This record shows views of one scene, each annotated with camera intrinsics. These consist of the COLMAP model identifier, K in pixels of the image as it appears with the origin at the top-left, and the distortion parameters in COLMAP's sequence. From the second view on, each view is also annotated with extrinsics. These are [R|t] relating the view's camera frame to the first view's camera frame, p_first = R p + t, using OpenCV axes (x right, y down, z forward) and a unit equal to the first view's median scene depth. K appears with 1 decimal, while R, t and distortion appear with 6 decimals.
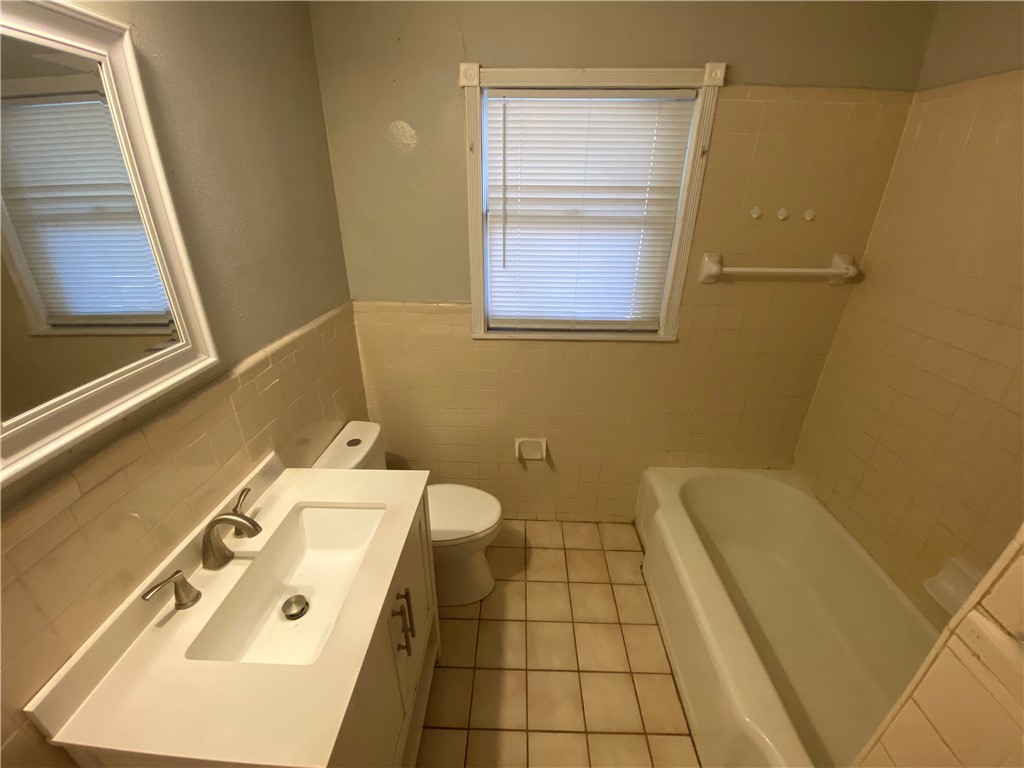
lens RADIAL K [[416.3, 0, 512.0], [0, 416.3, 384.0], [0, 0, 1]] dist [0.031121, -0.023976]
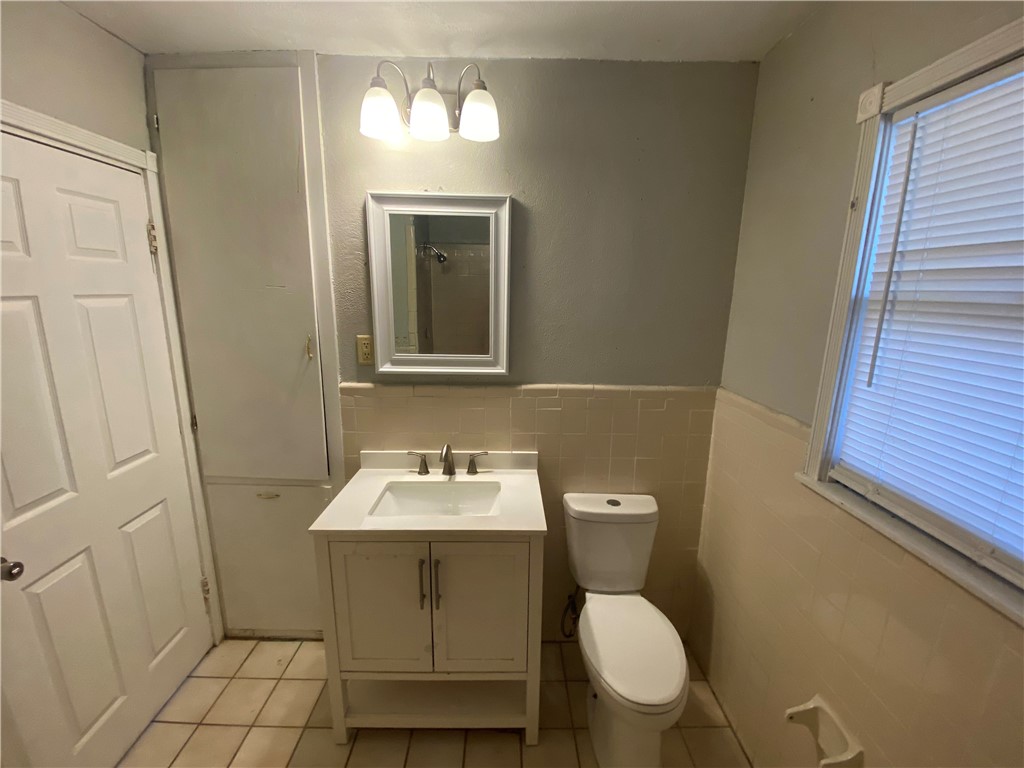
lens RADIAL K [[416.3, 0, 512.0], [0, 416.3, 384.0], [0, 0, 1]] dist [0.031121, -0.023976]
pose [[0.037451, 0.197216, -0.979645, 0.537763], [-0.423111, 0.891251, 0.163246, -0.174319], [0.905303, 0.408385, 0.116823, 0.505505]]
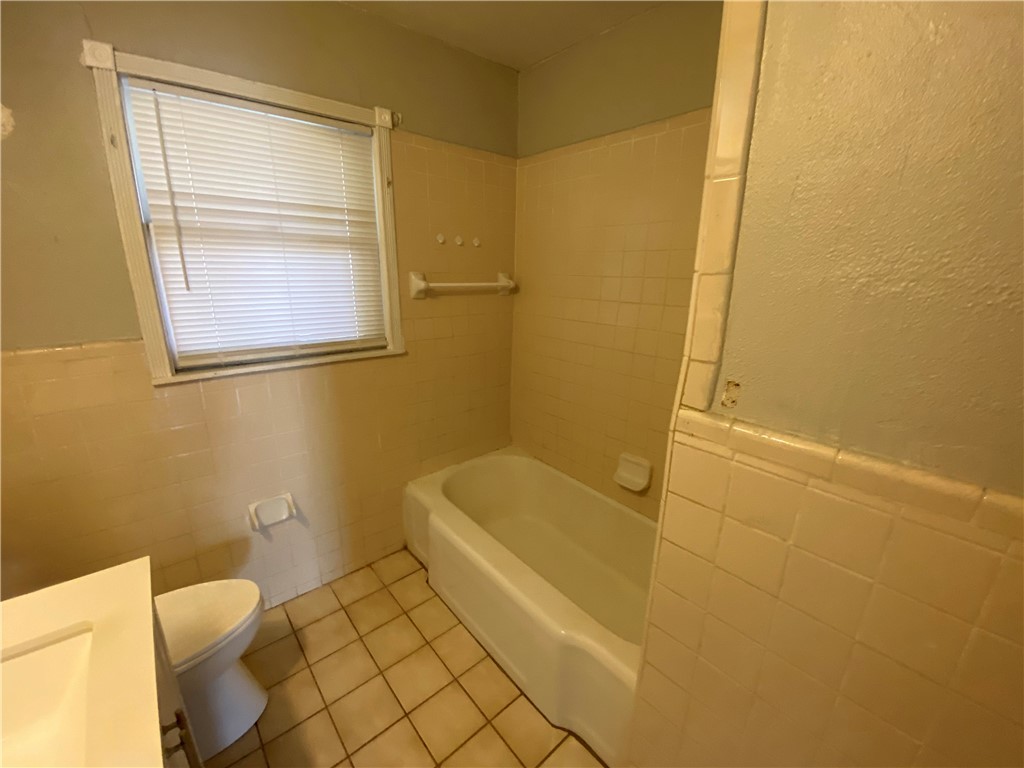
lens RADIAL K [[416.3, 0, 512.0], [0, 416.3, 384.0], [0, 0, 1]] dist [0.031121, -0.023976]
pose [[0.742820, -0.178954, 0.645131, -0.114114], [0.267118, 0.962813, -0.040489, 0.096271], [-0.613895, 0.202402, 0.762999, 0.037615]]
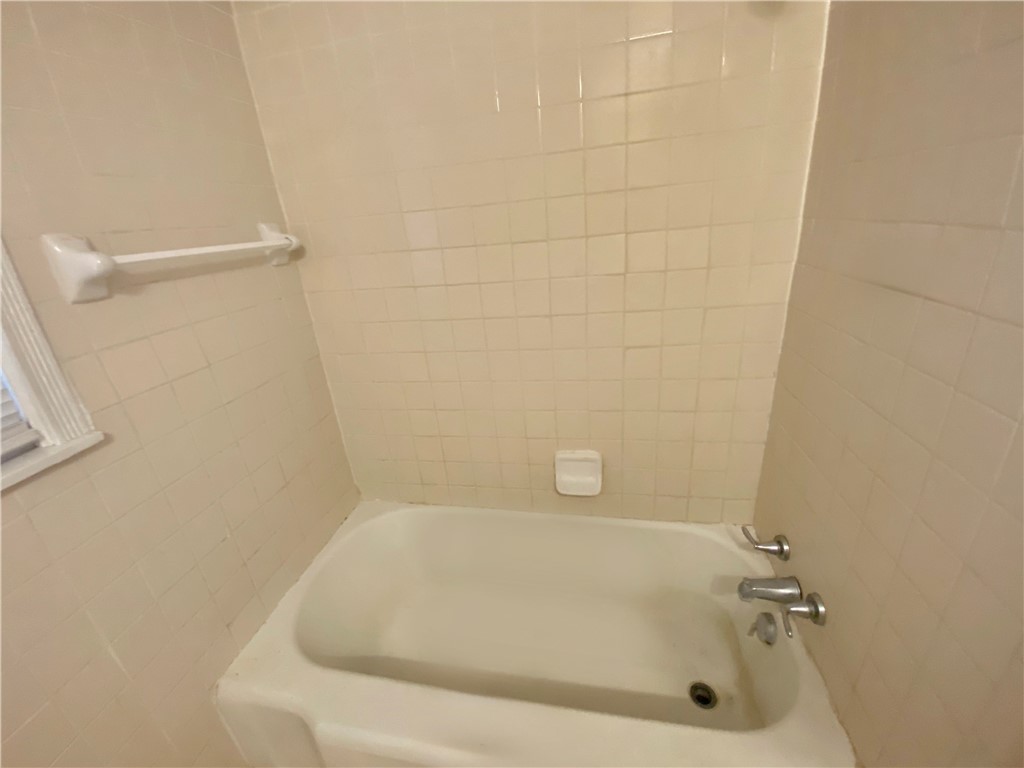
lens RADIAL K [[416.3, 0, 512.0], [0, 416.3, 384.0], [0, 0, 1]] dist [0.031121, -0.023976]
pose [[0.161258, -0.392318, 0.905584, 0.097772], [0.480686, 0.832619, 0.275111, -0.072398], [-0.861938, 0.390938, 0.322849, 0.512225]]
